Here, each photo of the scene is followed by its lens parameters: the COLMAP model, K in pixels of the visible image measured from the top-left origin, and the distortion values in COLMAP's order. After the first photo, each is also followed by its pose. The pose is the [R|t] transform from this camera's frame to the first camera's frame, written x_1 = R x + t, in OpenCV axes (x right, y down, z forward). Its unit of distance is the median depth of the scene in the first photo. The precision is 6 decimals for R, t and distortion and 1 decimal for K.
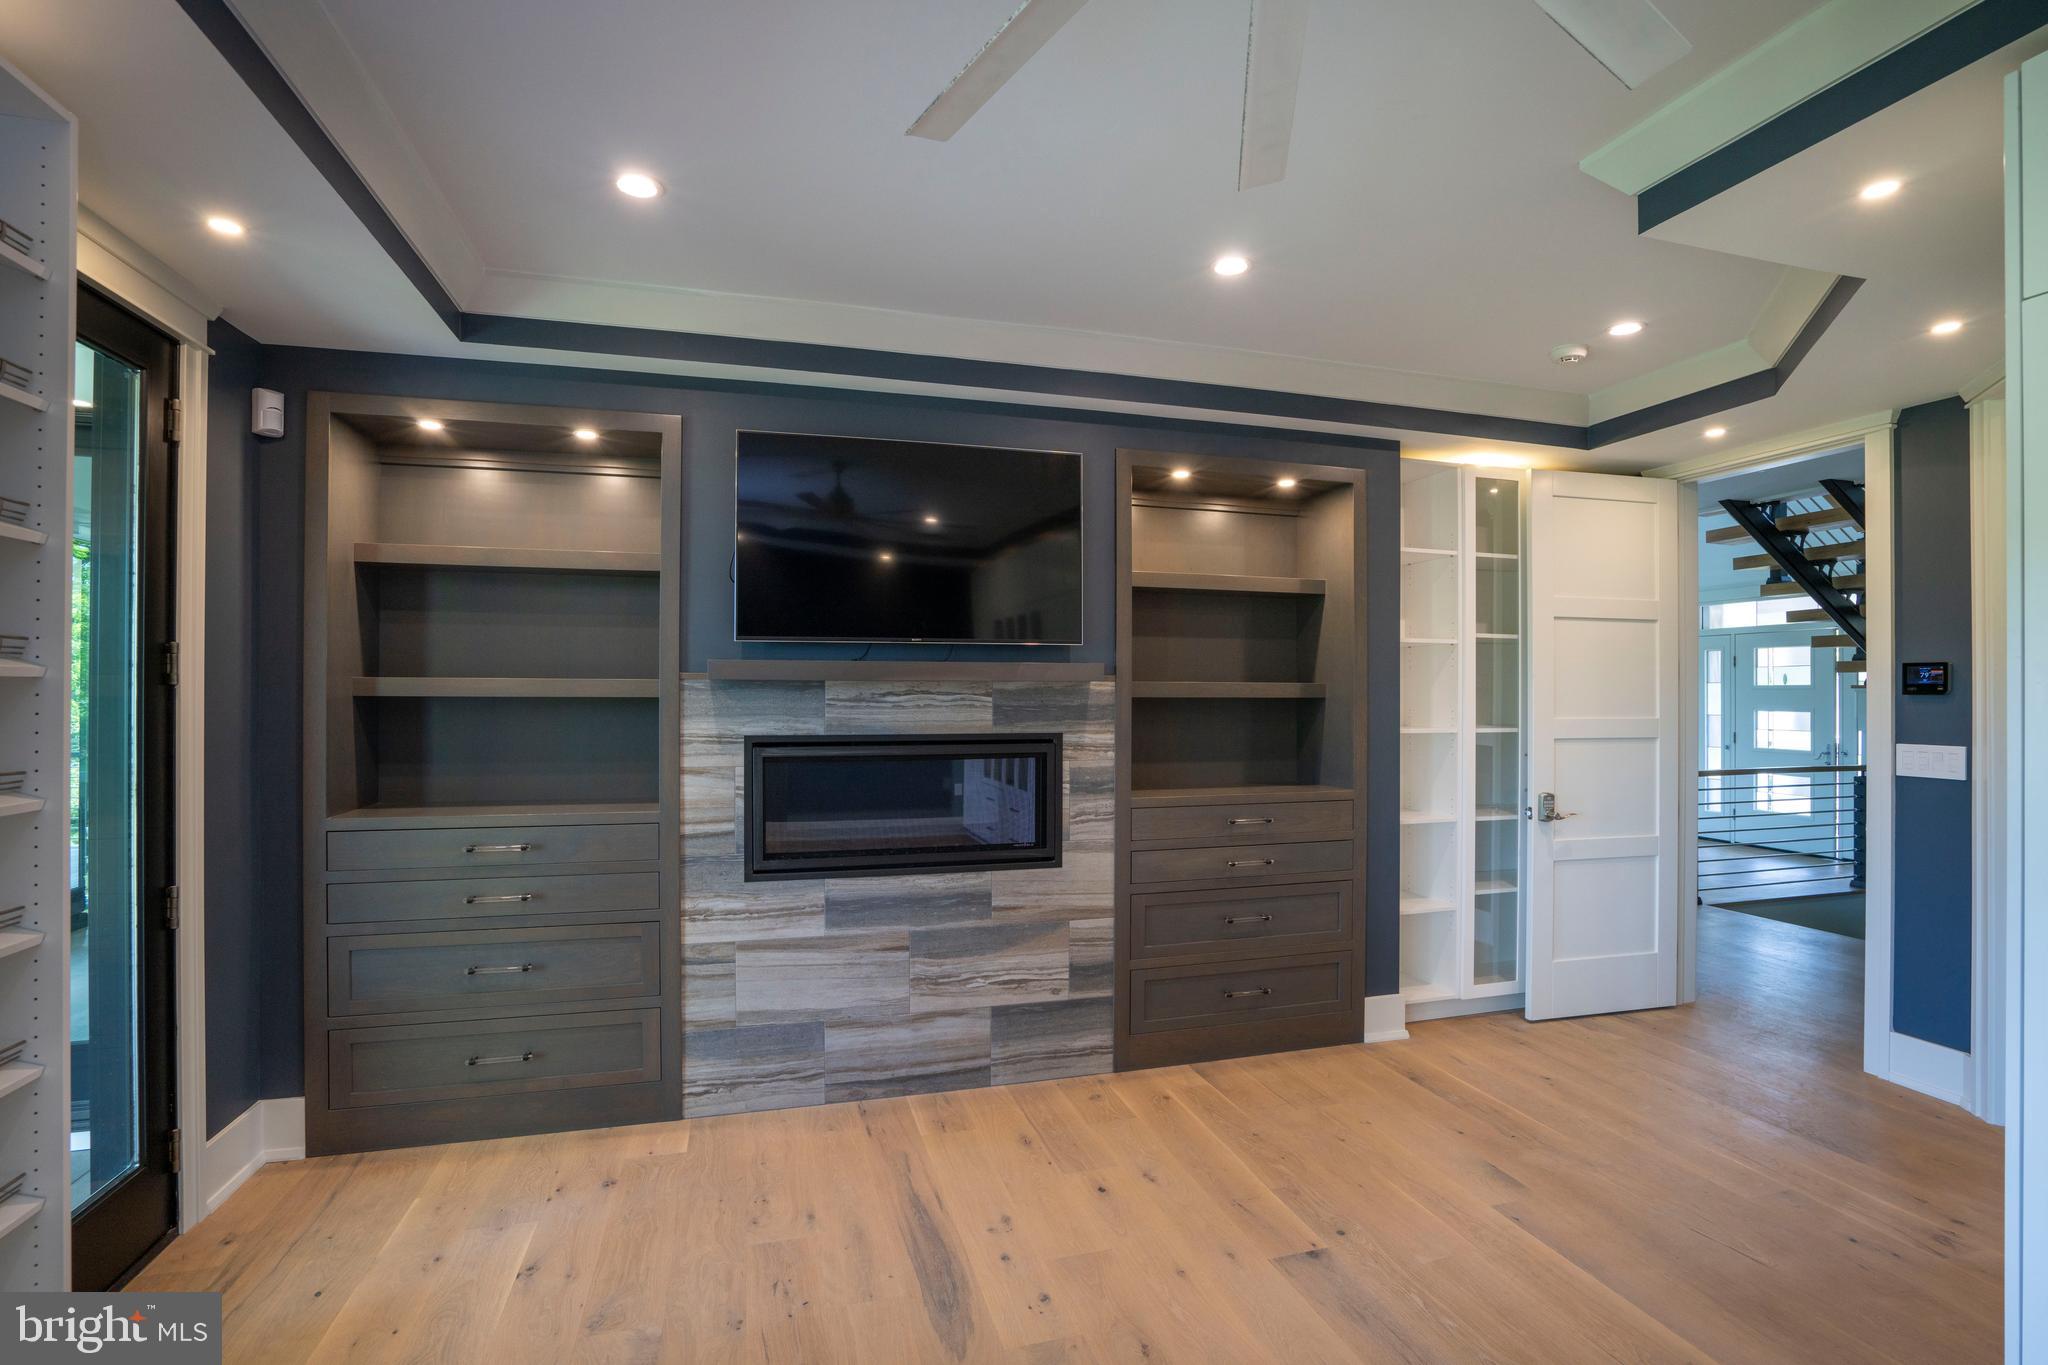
lens RADIAL K [[955.9, 0, 1021.7], [0, 955.9, 685.2], [0, 0, 1]] dist [-0.062969, 0.031312]
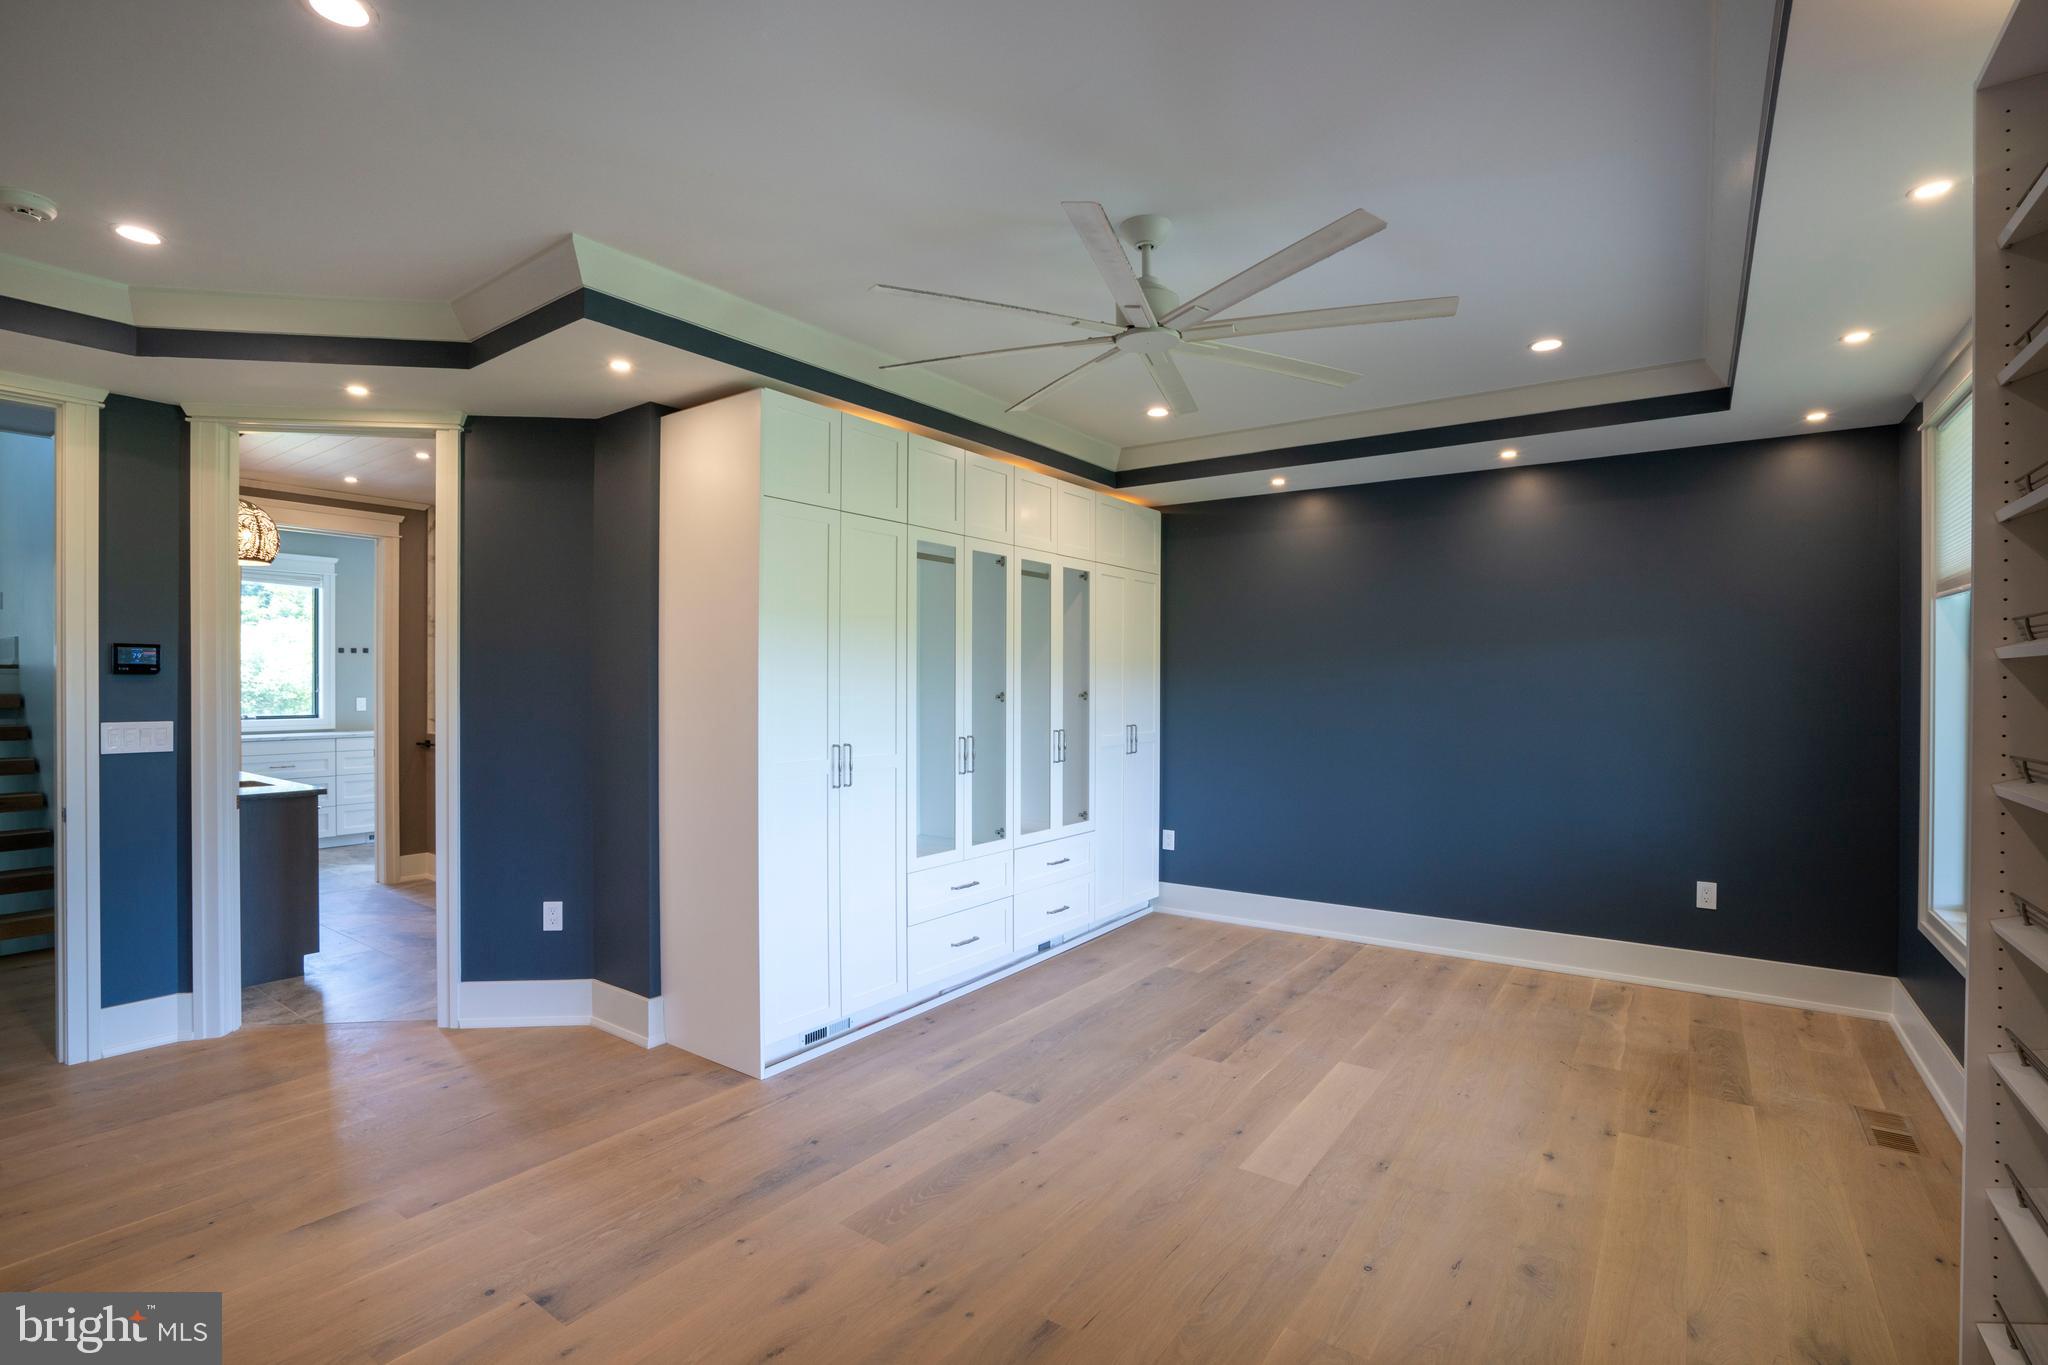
lens RADIAL K [[955.9, 0, 1021.7], [0, 955.9, 685.2], [0, 0, 1]] dist [-0.062969, 0.031312]
pose [[-0.621383, -0.006090, 0.783483, -0.458307], [-0.010746, 0.999942, -0.000750, 0.011964], [-0.783433, -0.008885, -0.621412, 0.828642]]
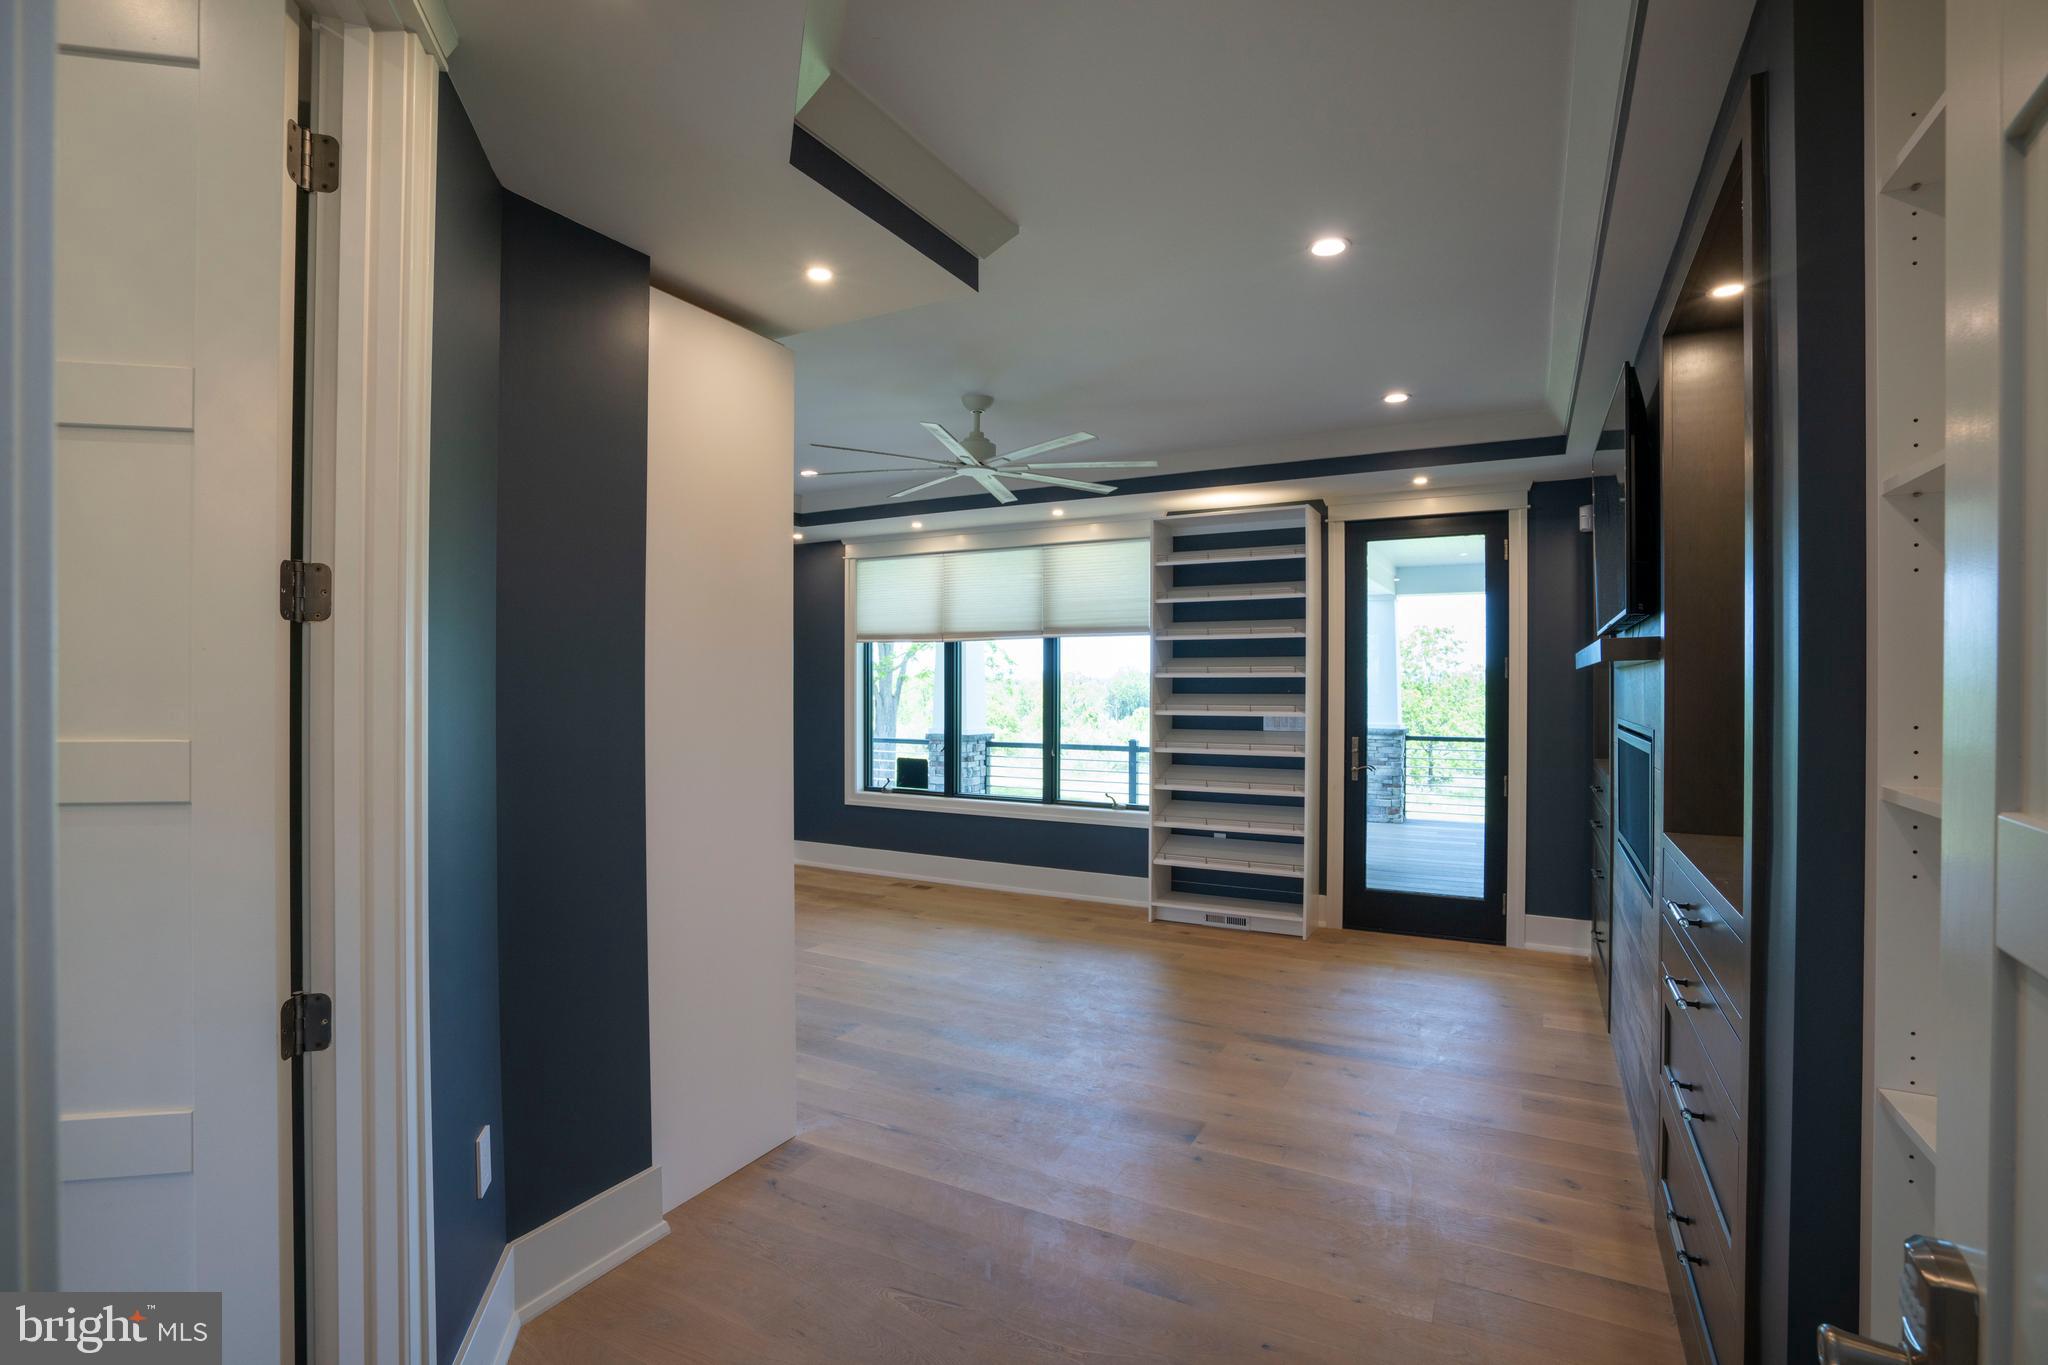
lens RADIAL K [[955.9, 0, 1021.7], [0, 955.9, 685.2], [0, 0, 1]] dist [-0.062969, 0.031312]
pose [[-0.696687, -0.003974, -0.717364, 0.936802], [0.001856, 0.999971, -0.007342, 0.018831], [0.717372, -0.006446, -0.696660, 1.178436]]
